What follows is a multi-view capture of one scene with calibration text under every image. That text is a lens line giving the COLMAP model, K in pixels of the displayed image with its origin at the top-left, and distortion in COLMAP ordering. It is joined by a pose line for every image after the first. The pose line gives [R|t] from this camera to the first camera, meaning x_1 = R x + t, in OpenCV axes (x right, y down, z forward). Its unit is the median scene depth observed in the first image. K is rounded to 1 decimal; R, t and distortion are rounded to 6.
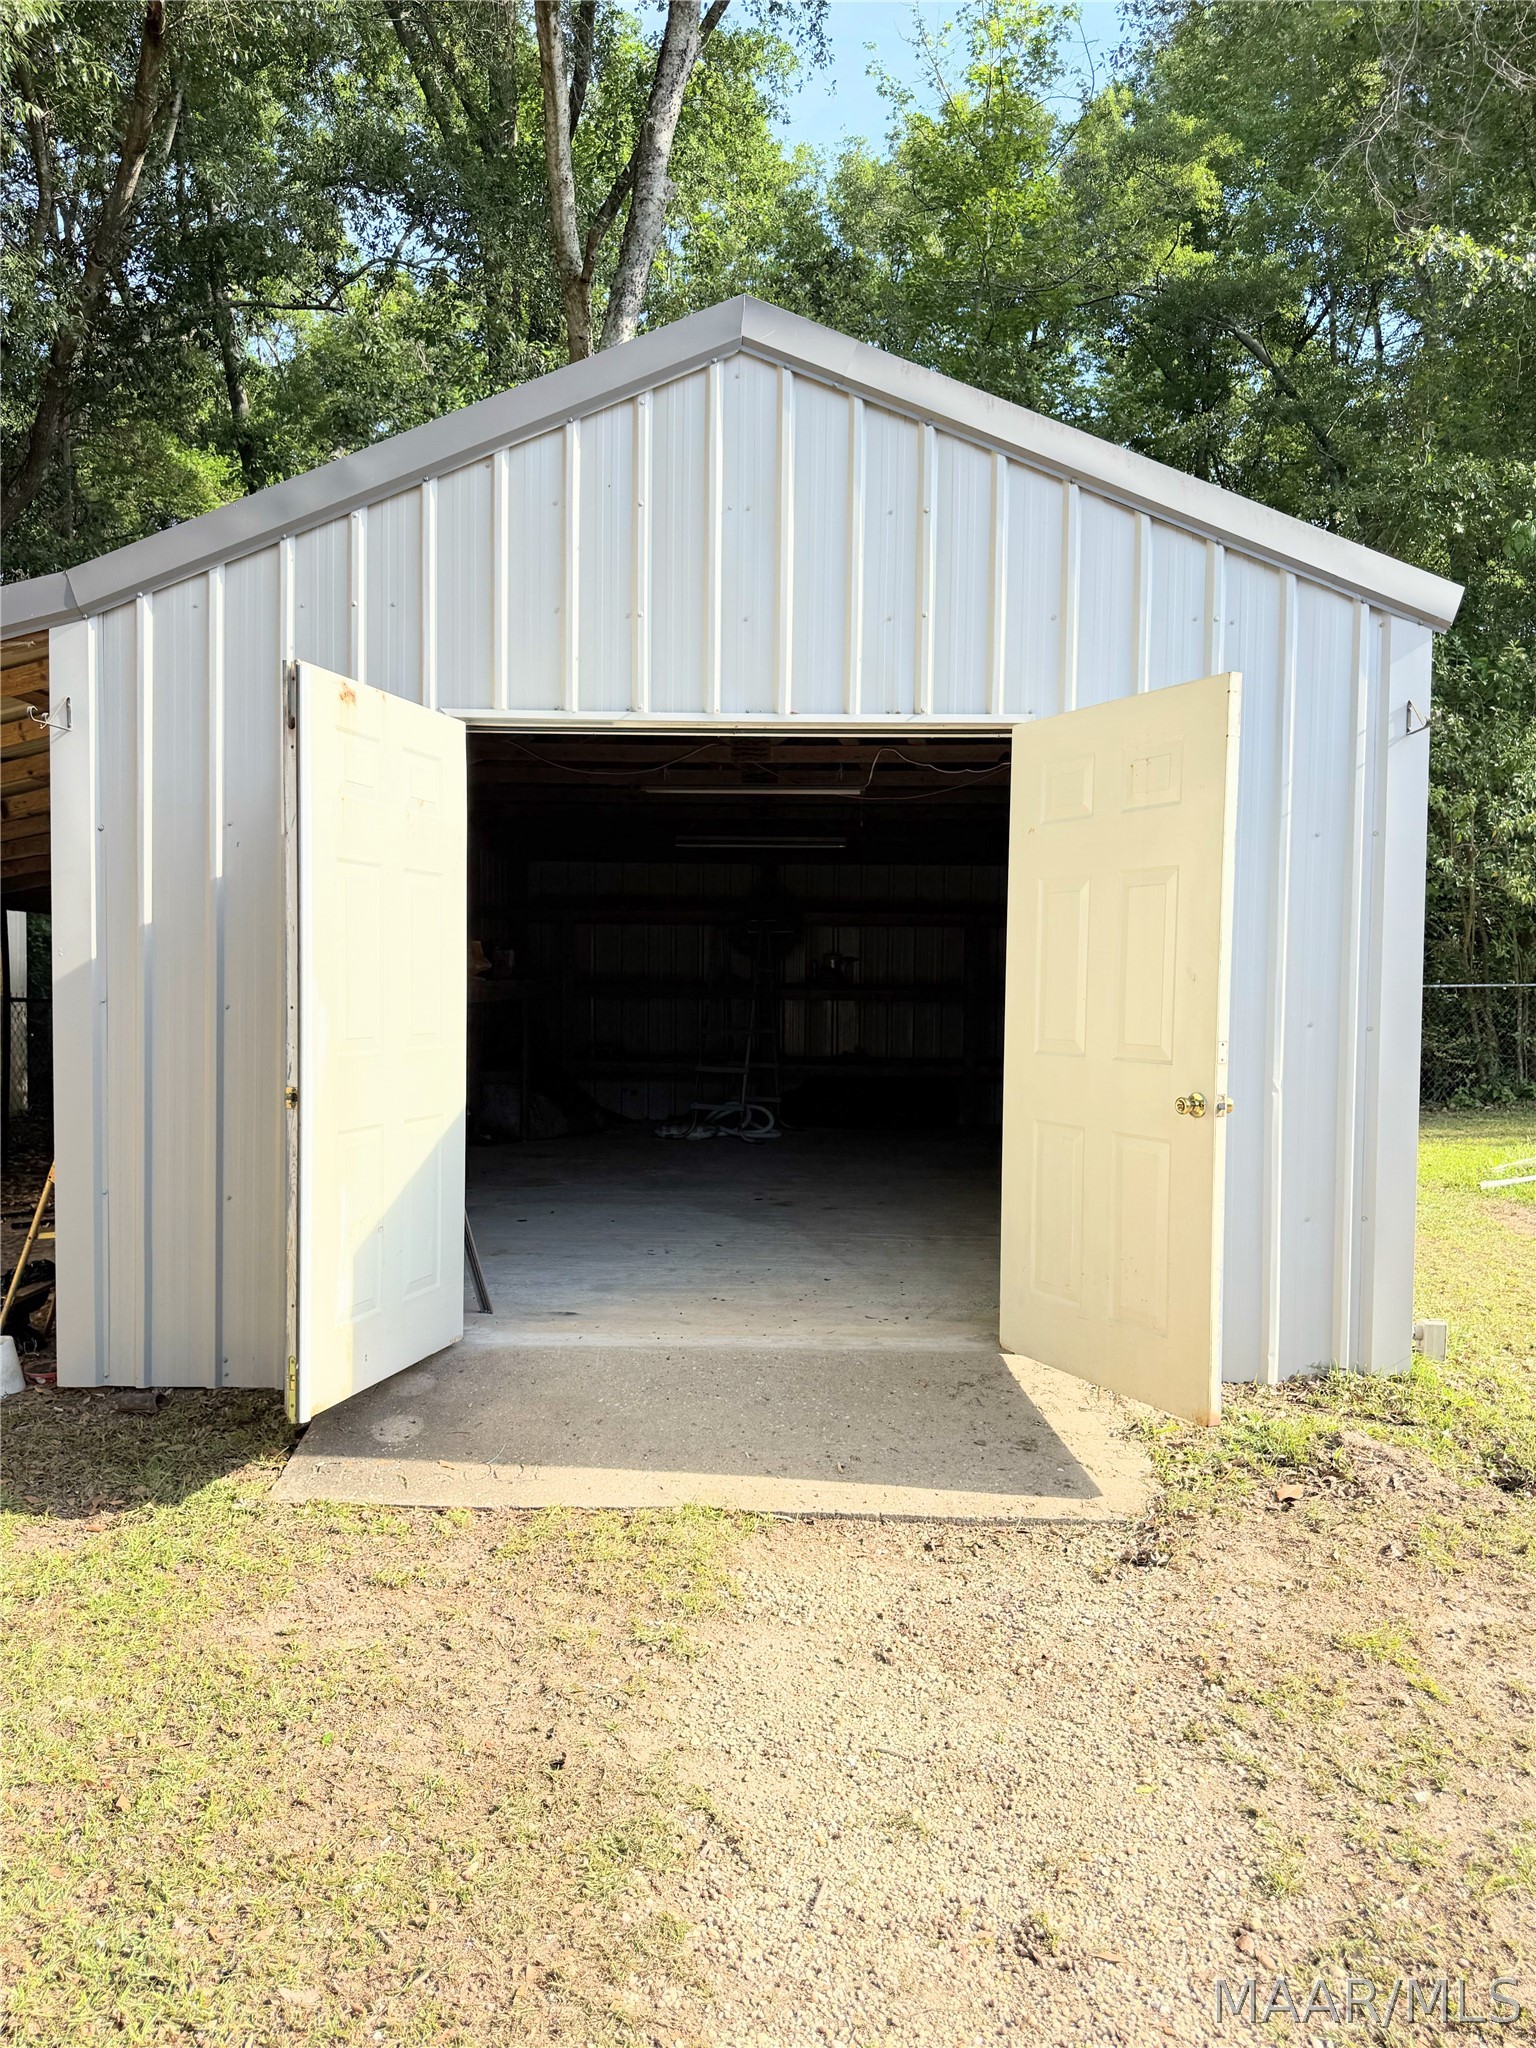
lens RADIAL K [[1438.8, 0, 768.0], [0, 1438.8, 1024.0], [0, 0, 1]] dist [0.091724, -0.125029]
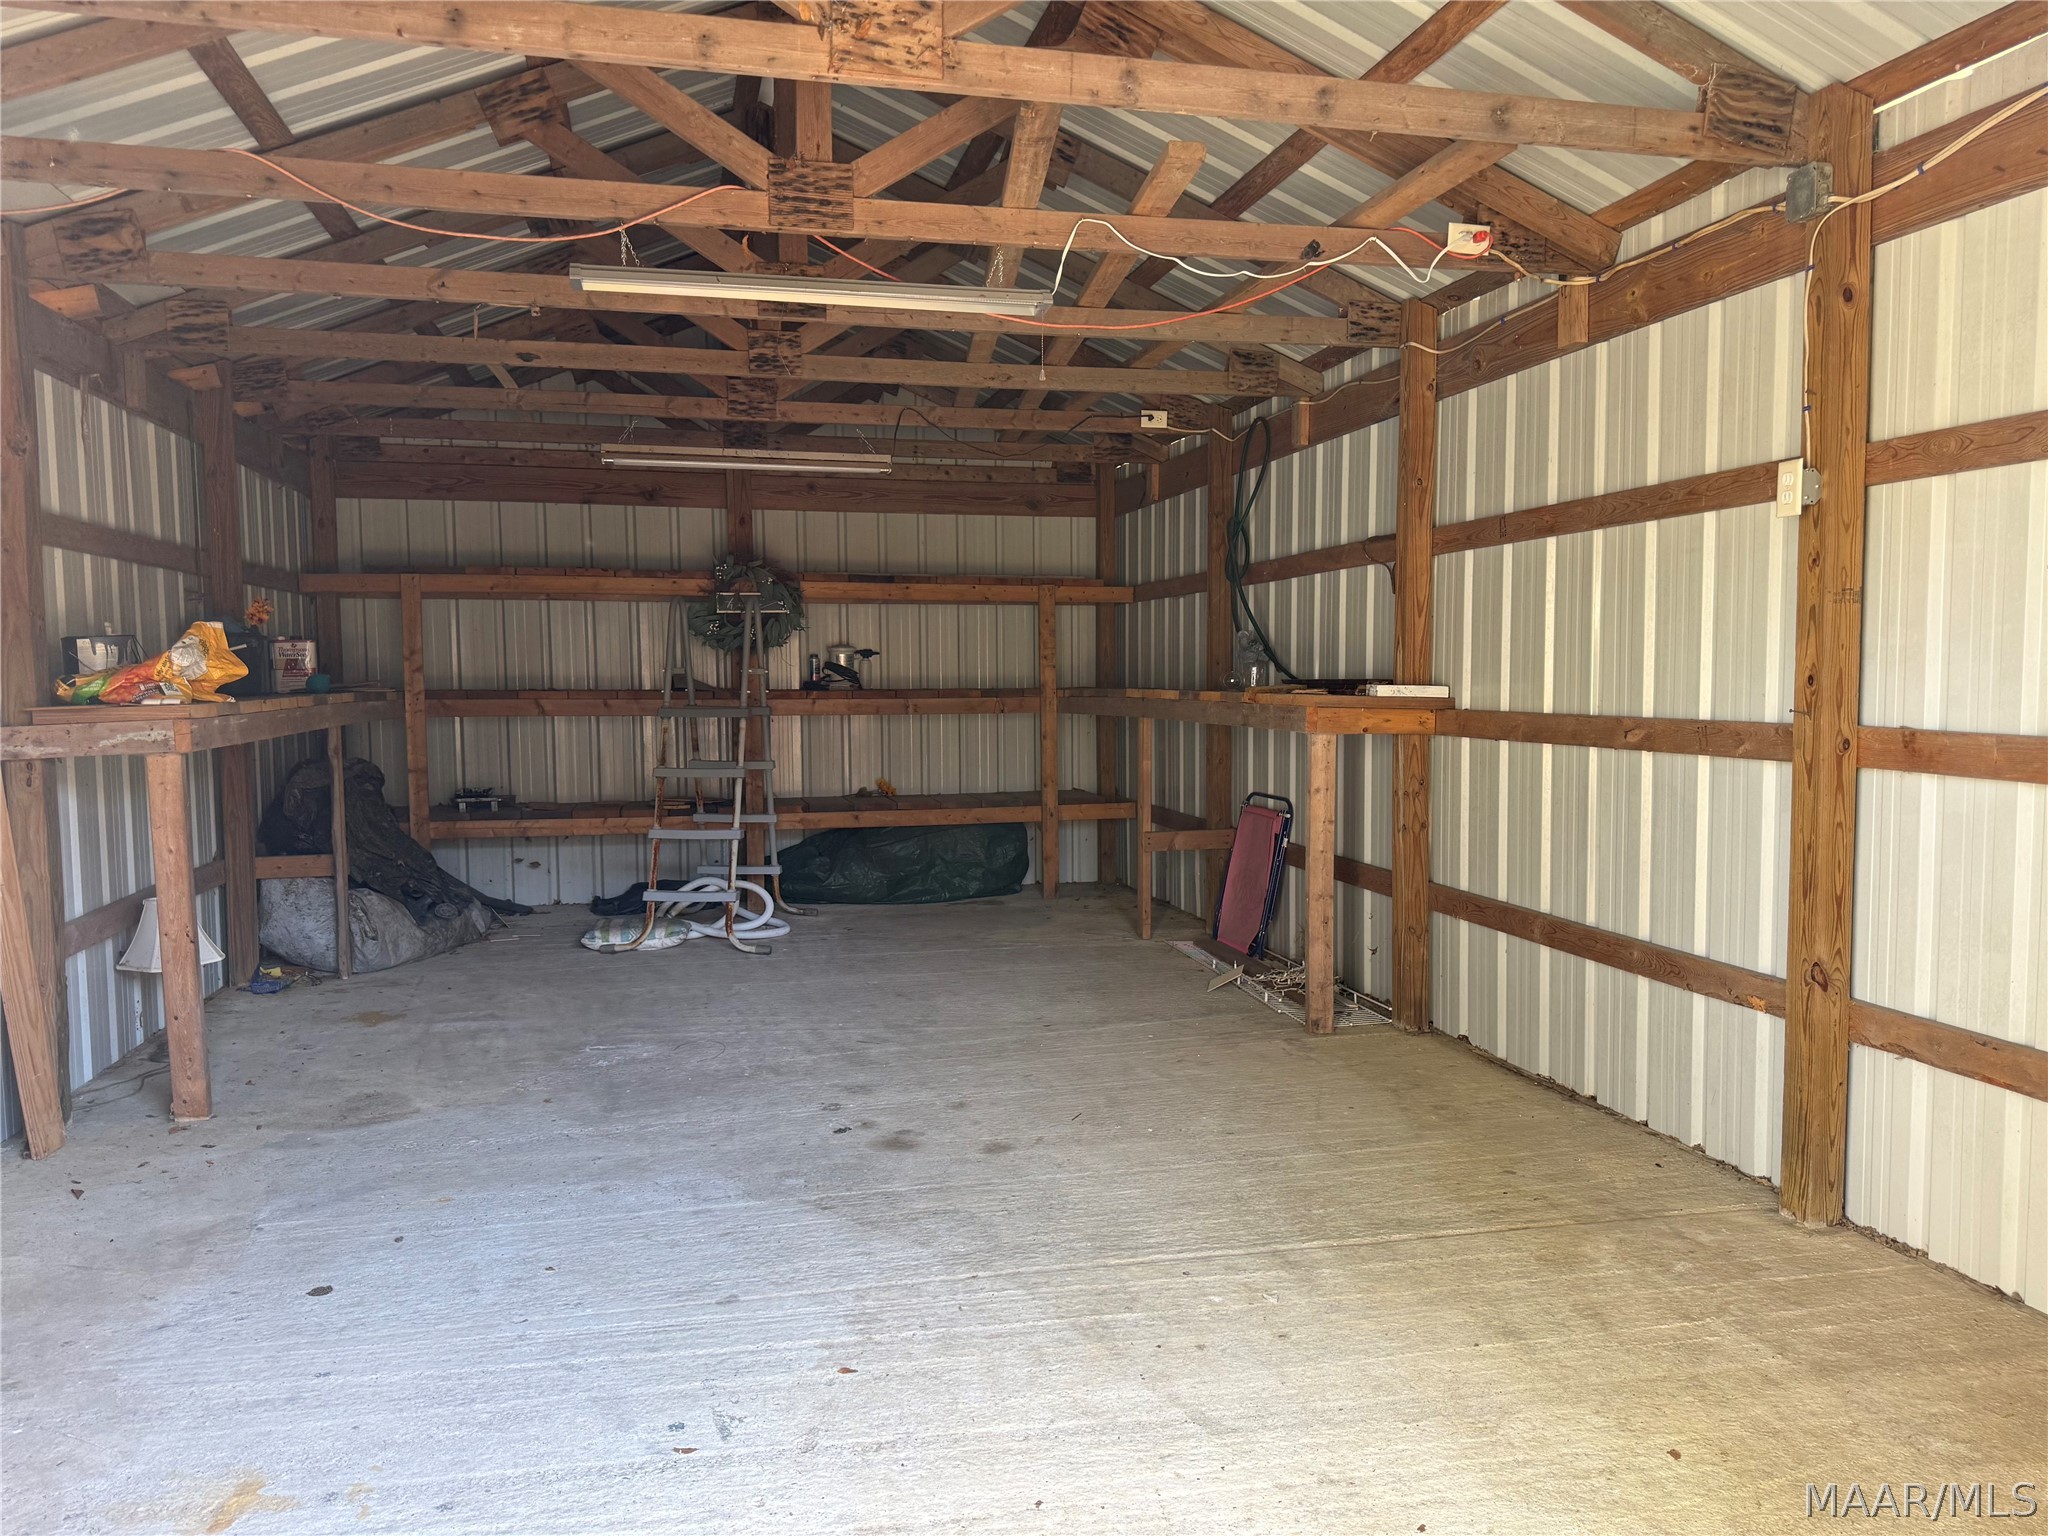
lens RADIAL K [[1438.8, 0, 1024.3], [0, 1438.8, 770.8], [0, 0, 1]] dist [0.091724, -0.125029]
pose [[0.966910, -0.032337, 0.253059, -0.046150], [0.023505, 0.999007, 0.037848, -0.013828], [-0.254032, -0.030648, 0.966710, 0.333339]]
